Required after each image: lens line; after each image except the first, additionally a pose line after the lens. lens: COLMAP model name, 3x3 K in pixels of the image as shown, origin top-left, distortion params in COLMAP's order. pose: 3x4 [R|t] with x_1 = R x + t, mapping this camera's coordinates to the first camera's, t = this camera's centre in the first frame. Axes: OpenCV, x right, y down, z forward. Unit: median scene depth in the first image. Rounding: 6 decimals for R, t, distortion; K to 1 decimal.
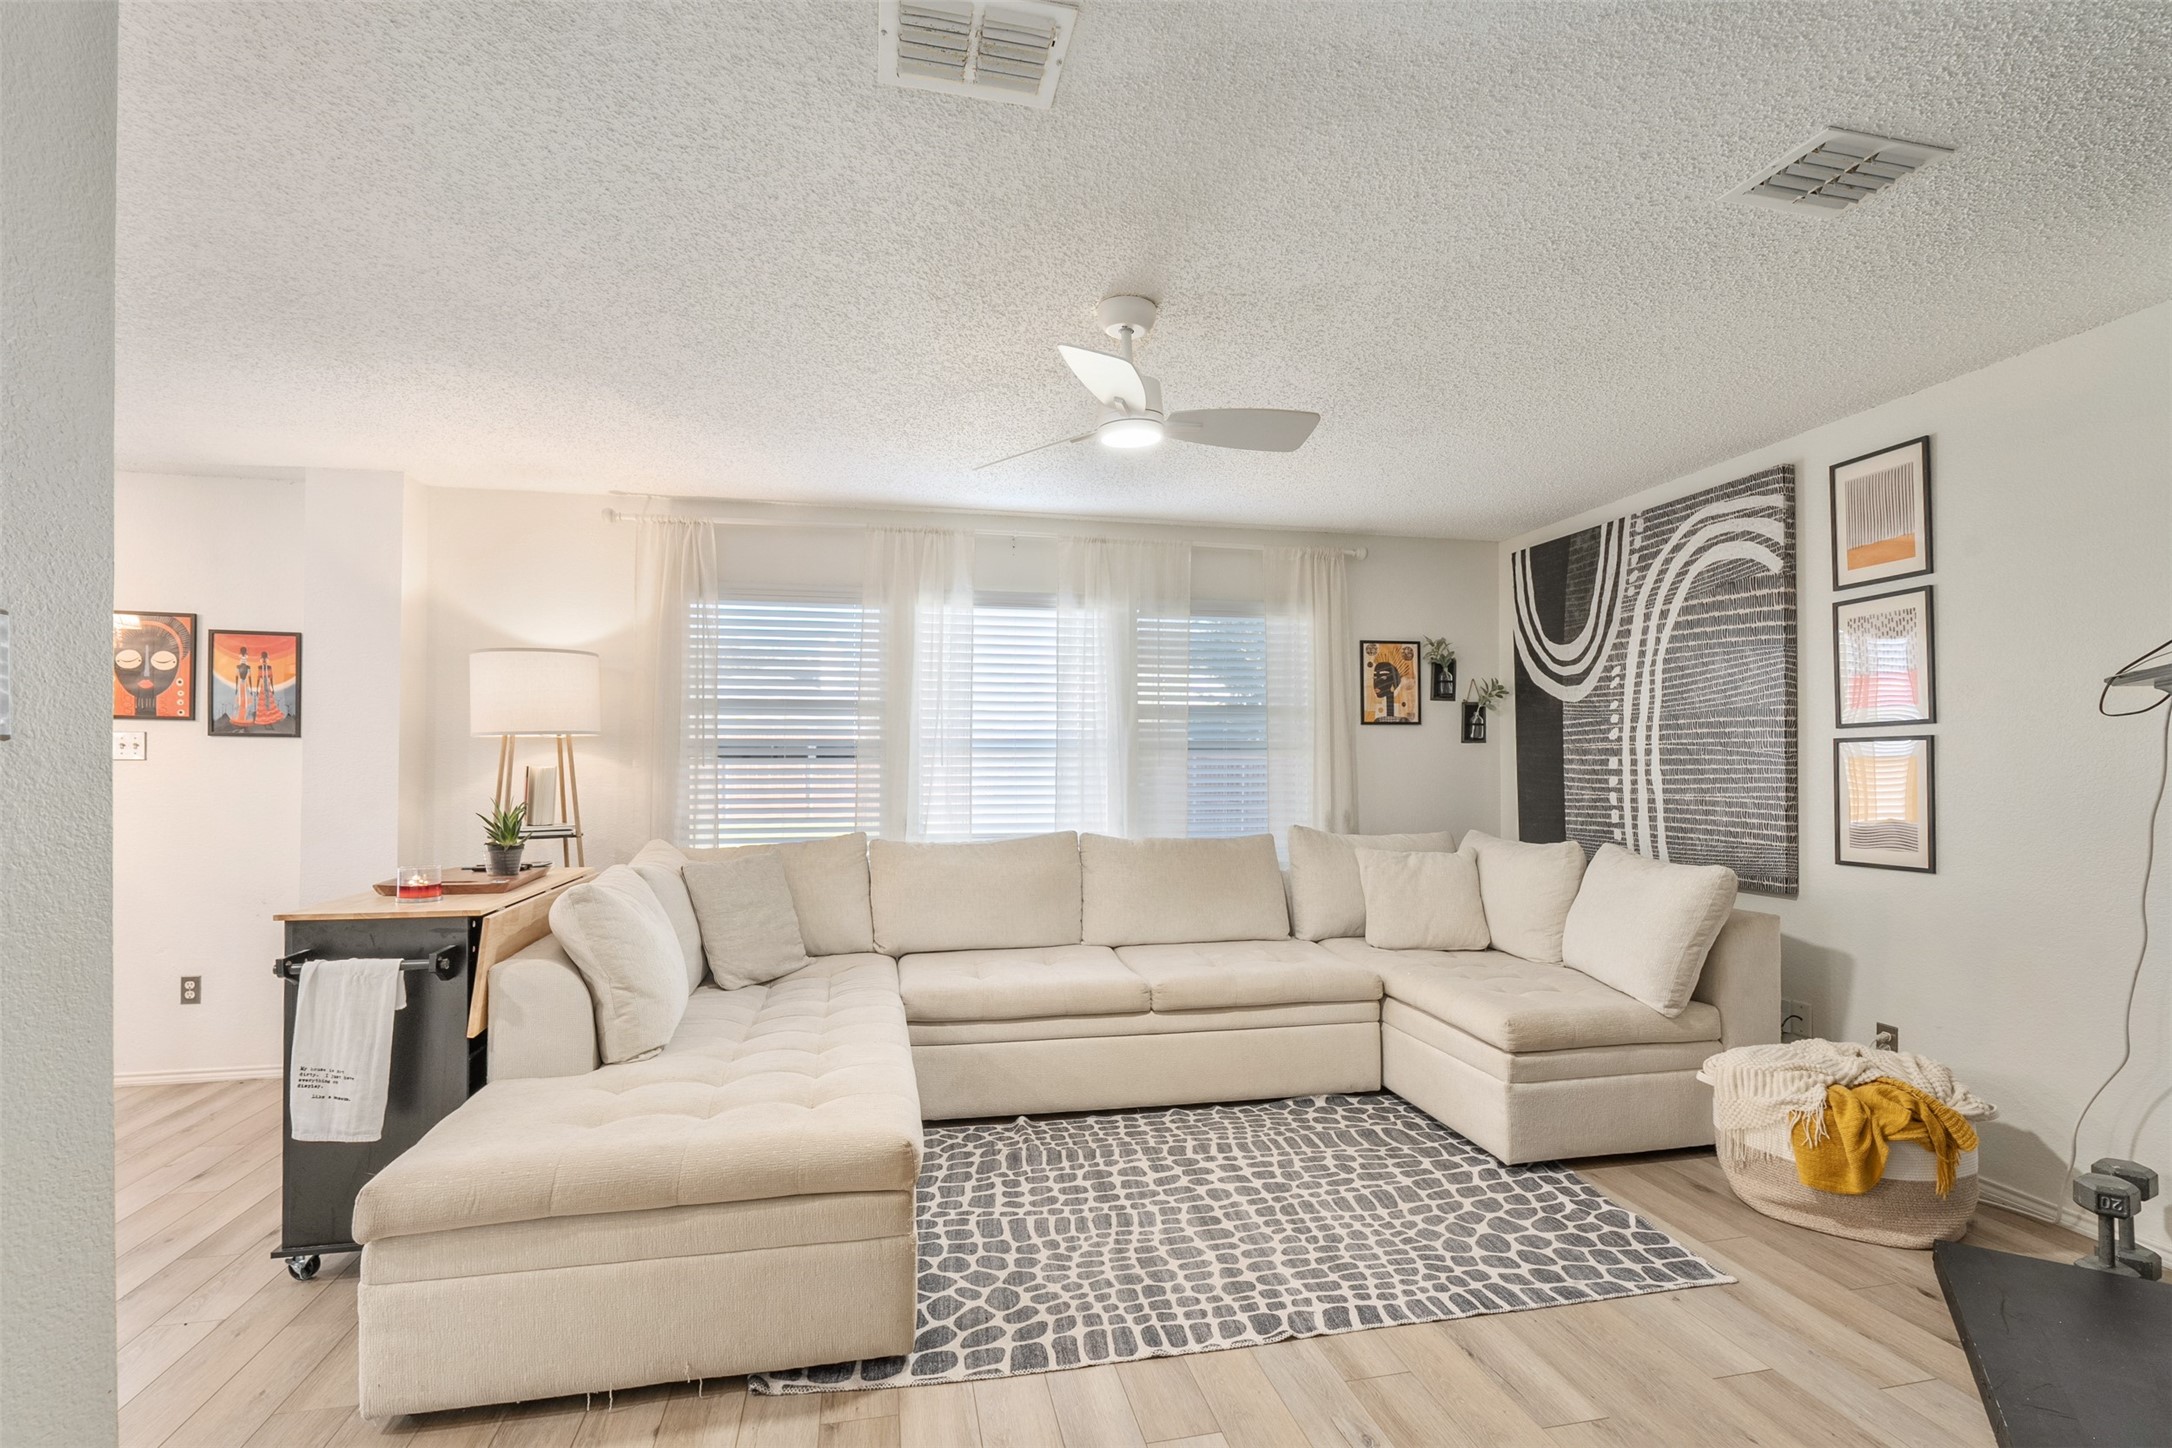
lens RADIAL K [[998.6, 0, 1104.1], [0, 998.6, 759.6], [0, 0, 1]] dist [-0.001125, -0.001702]
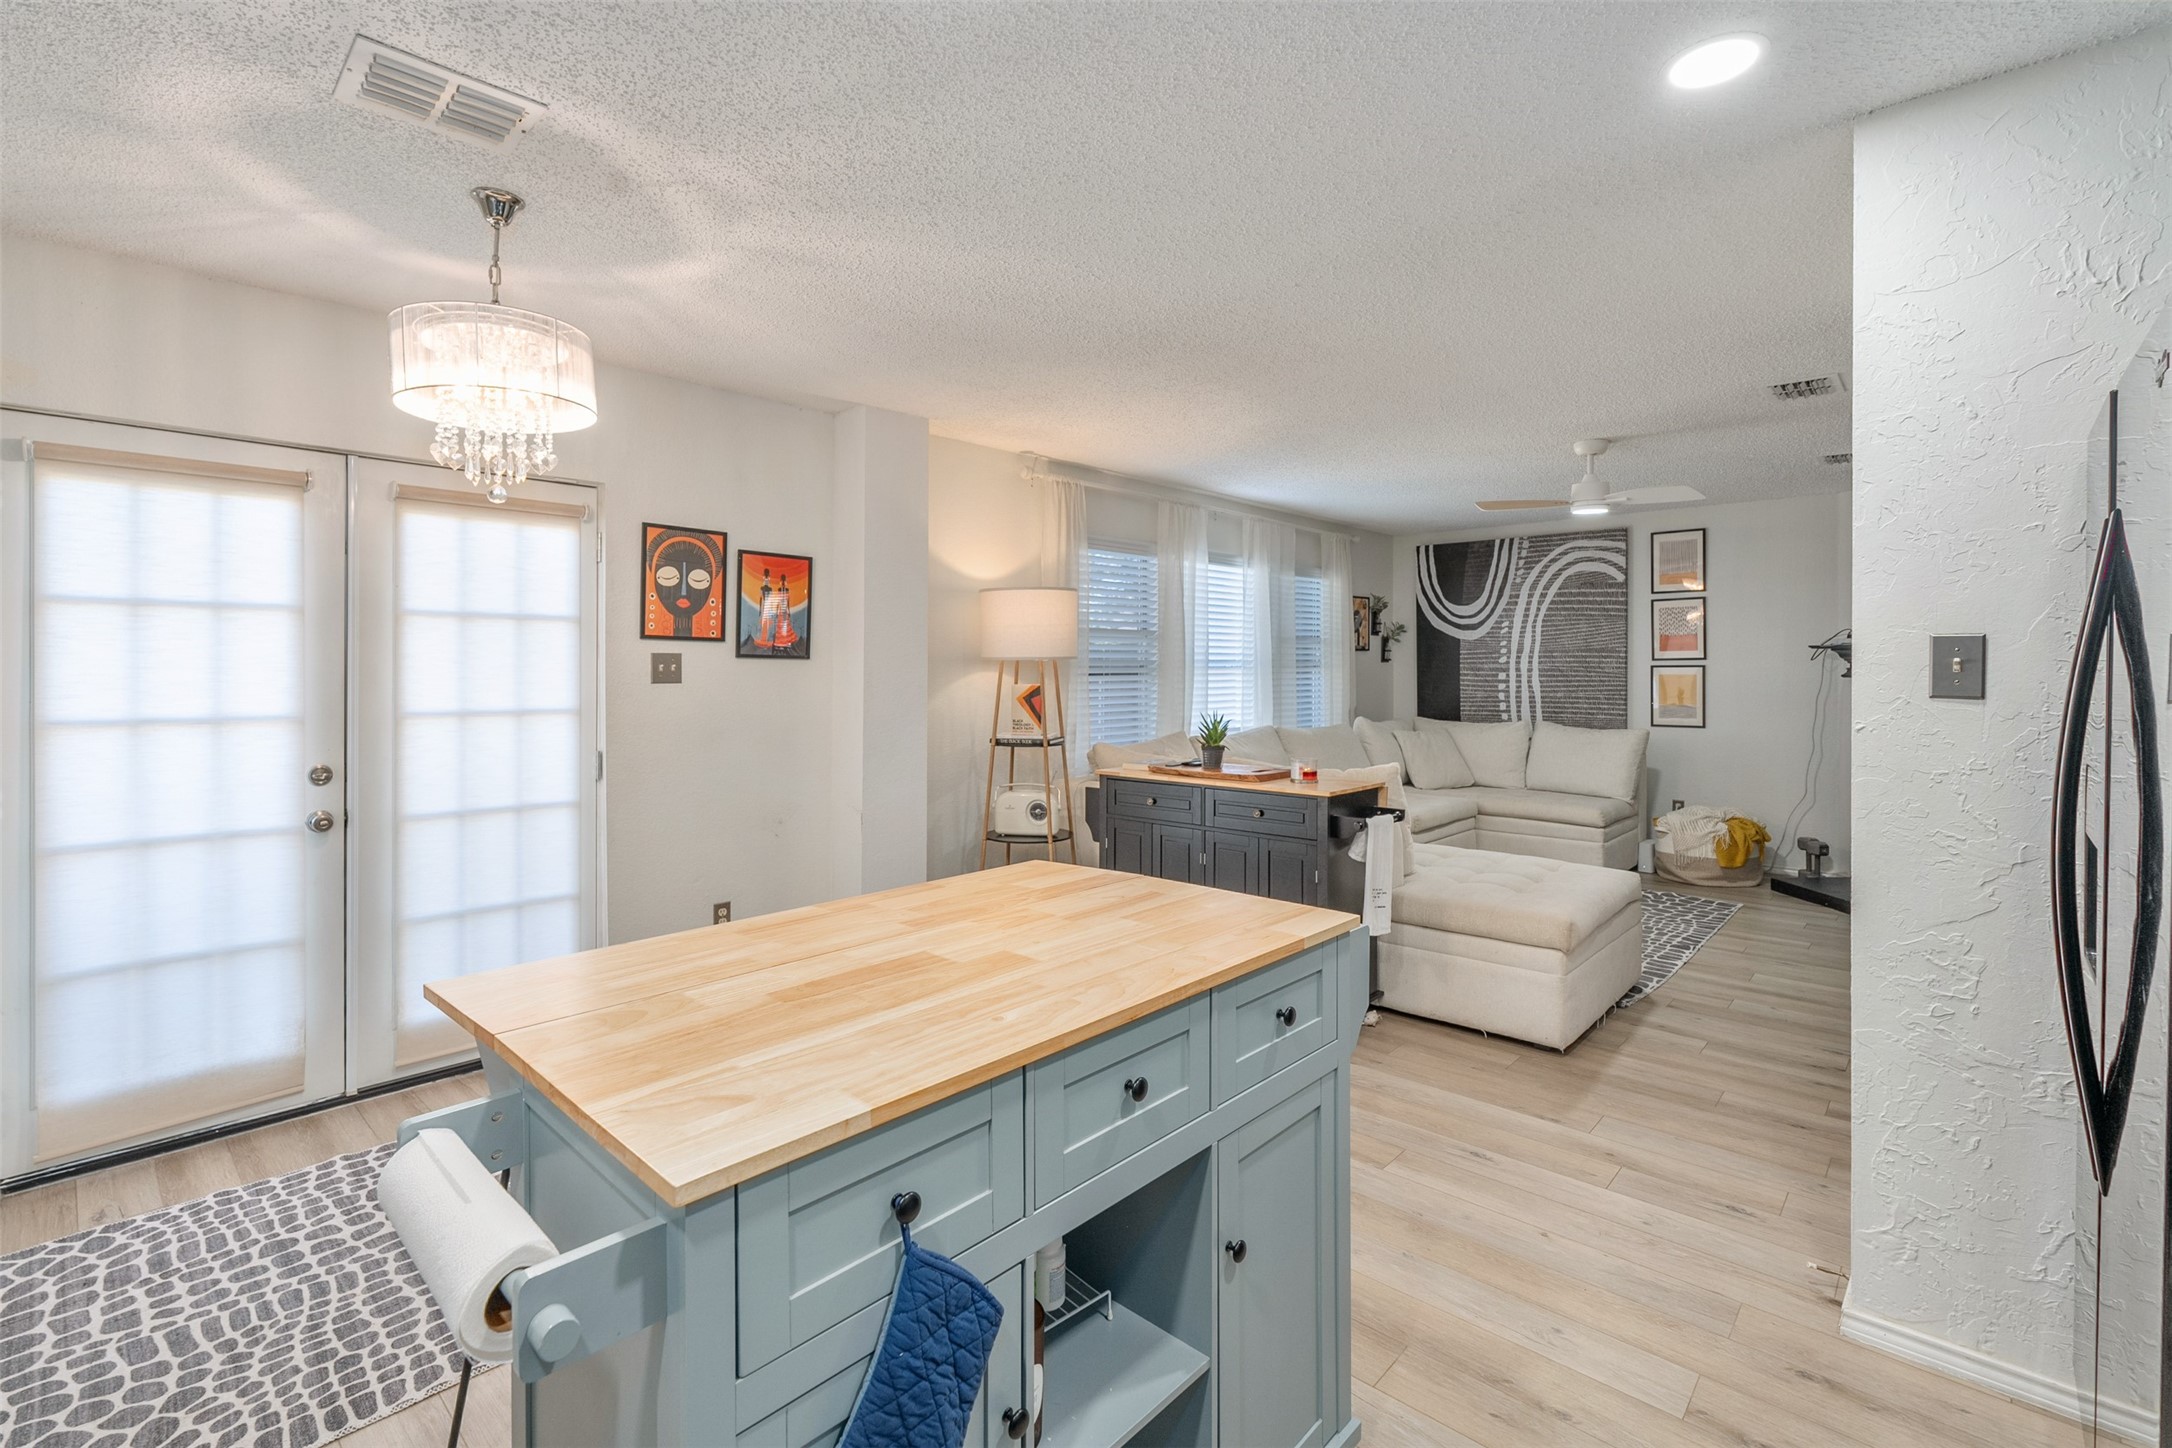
lens RADIAL K [[998.6, 0, 1080.6], [0, 998.6, 668.8], [0, 0, 1]] dist [-0.001125, -0.001702]
pose [[0.816640, -0.001025, 0.577146, -1.289803], [-0.005088, 0.999947, 0.008975, -0.025101], [-0.577125, -0.010266, 0.816592, -0.003054]]
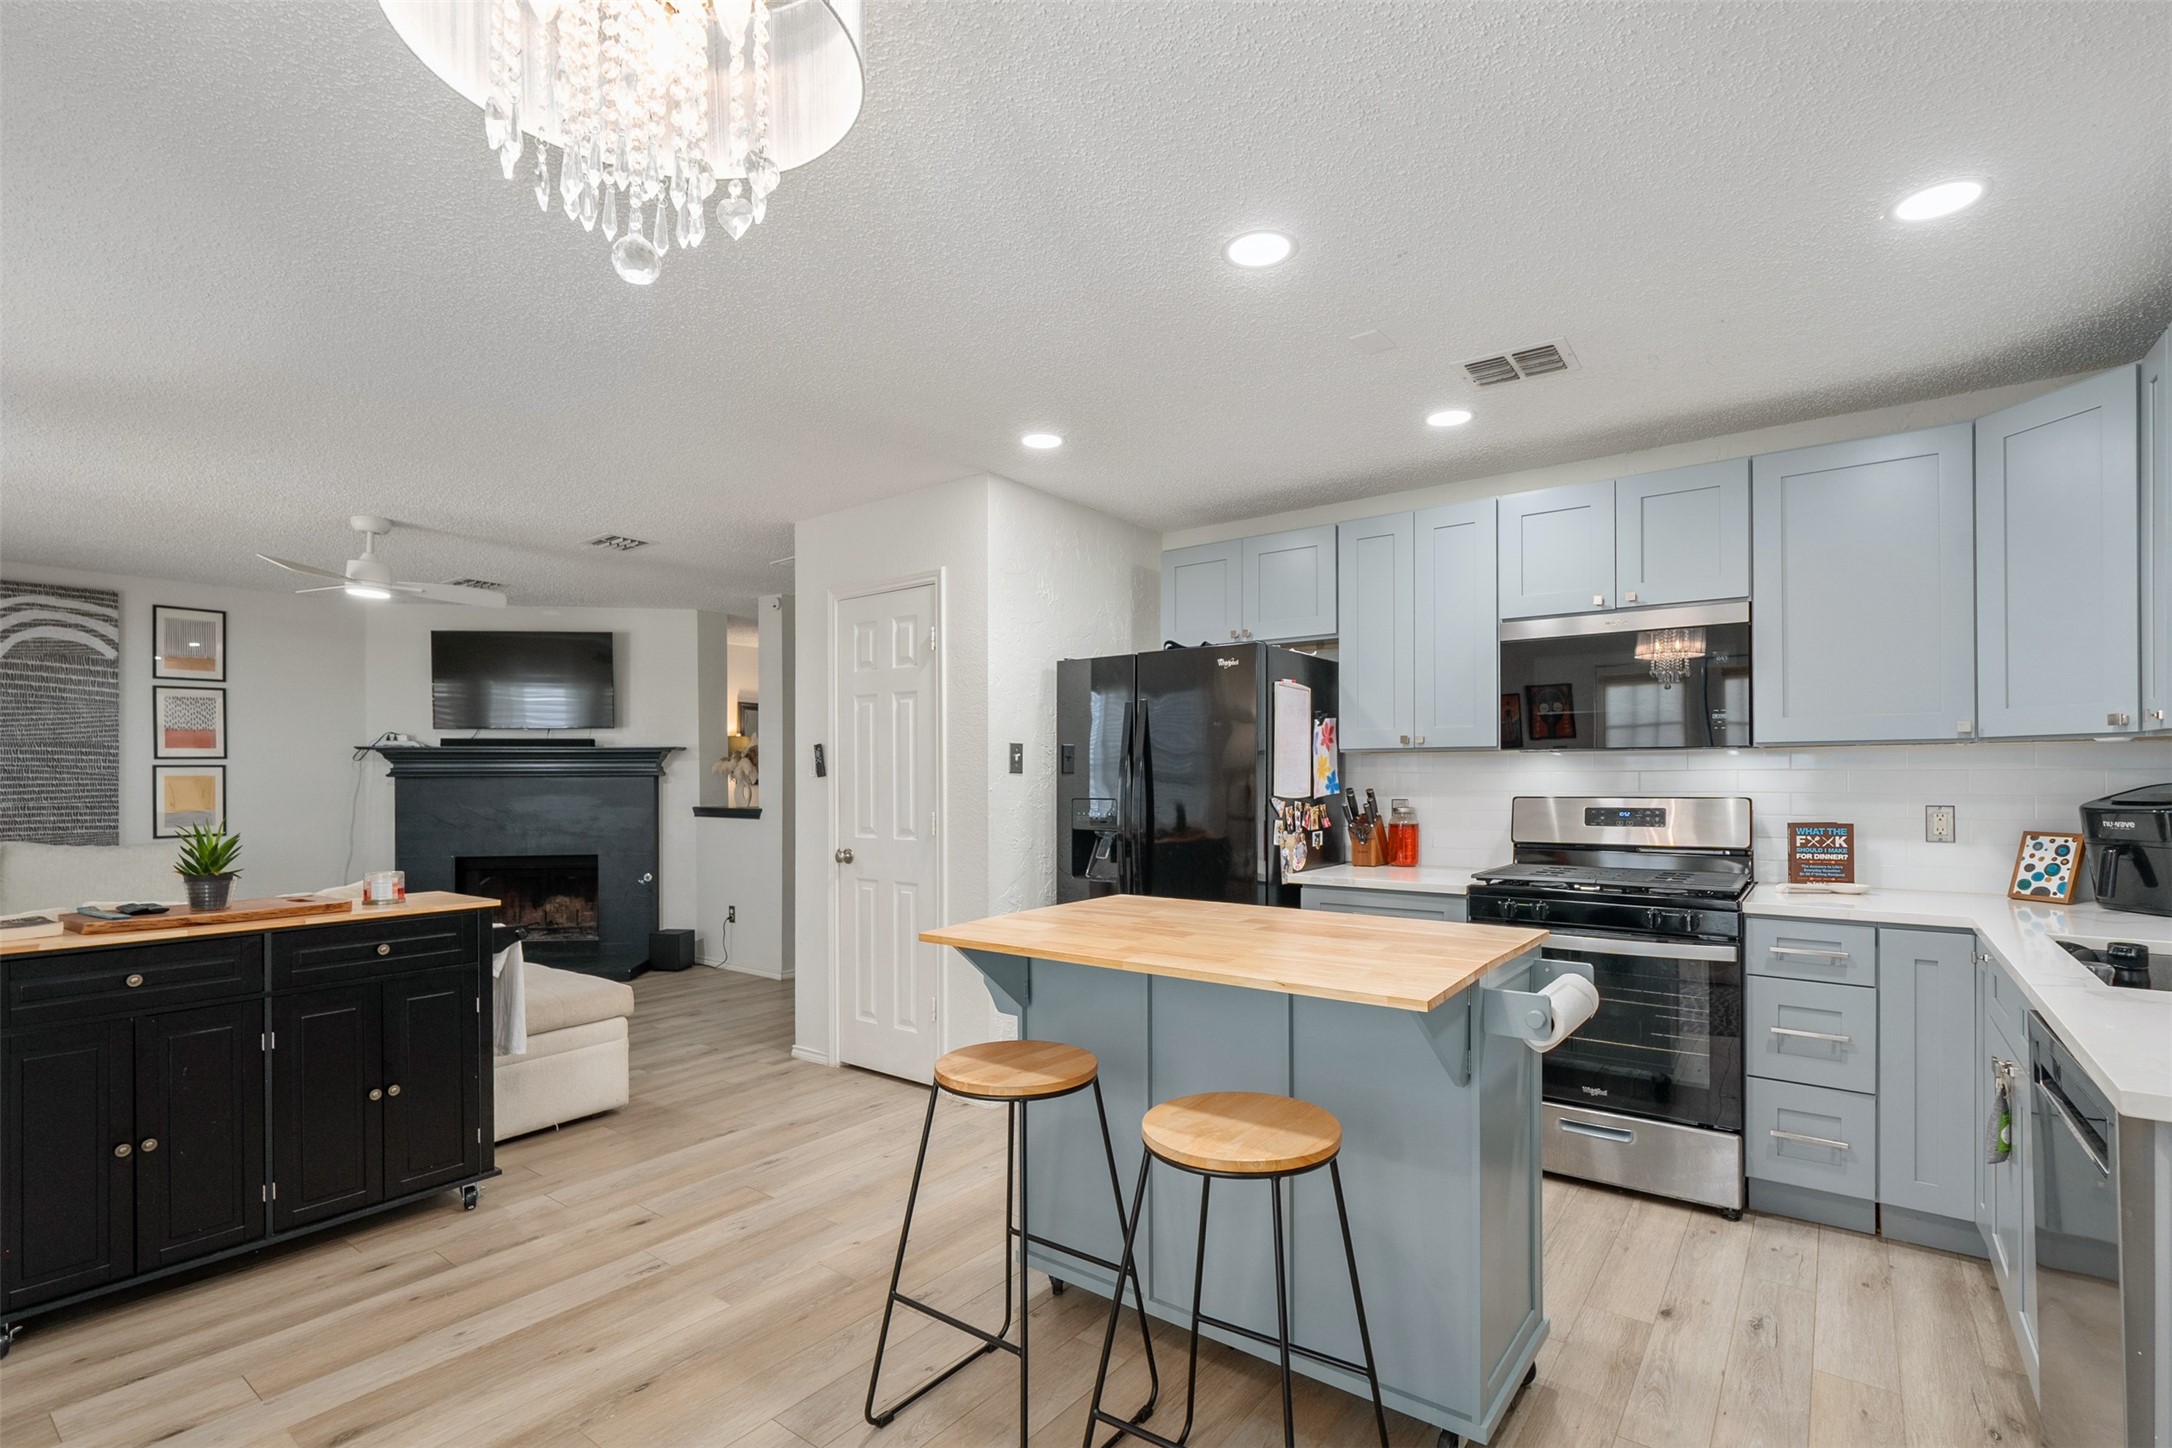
lens RADIAL K [[998.6, 0, 1120.9], [0, 998.6, 774.4], [0, 0, 1]] dist [-0.001125, -0.001702]
pose [[-0.659755, 0.004815, 0.751465, -1.497565], [-0.002903, 0.999956, -0.008956, 0.005212], [-0.751475, -0.008091, -0.659712, 0.799249]]
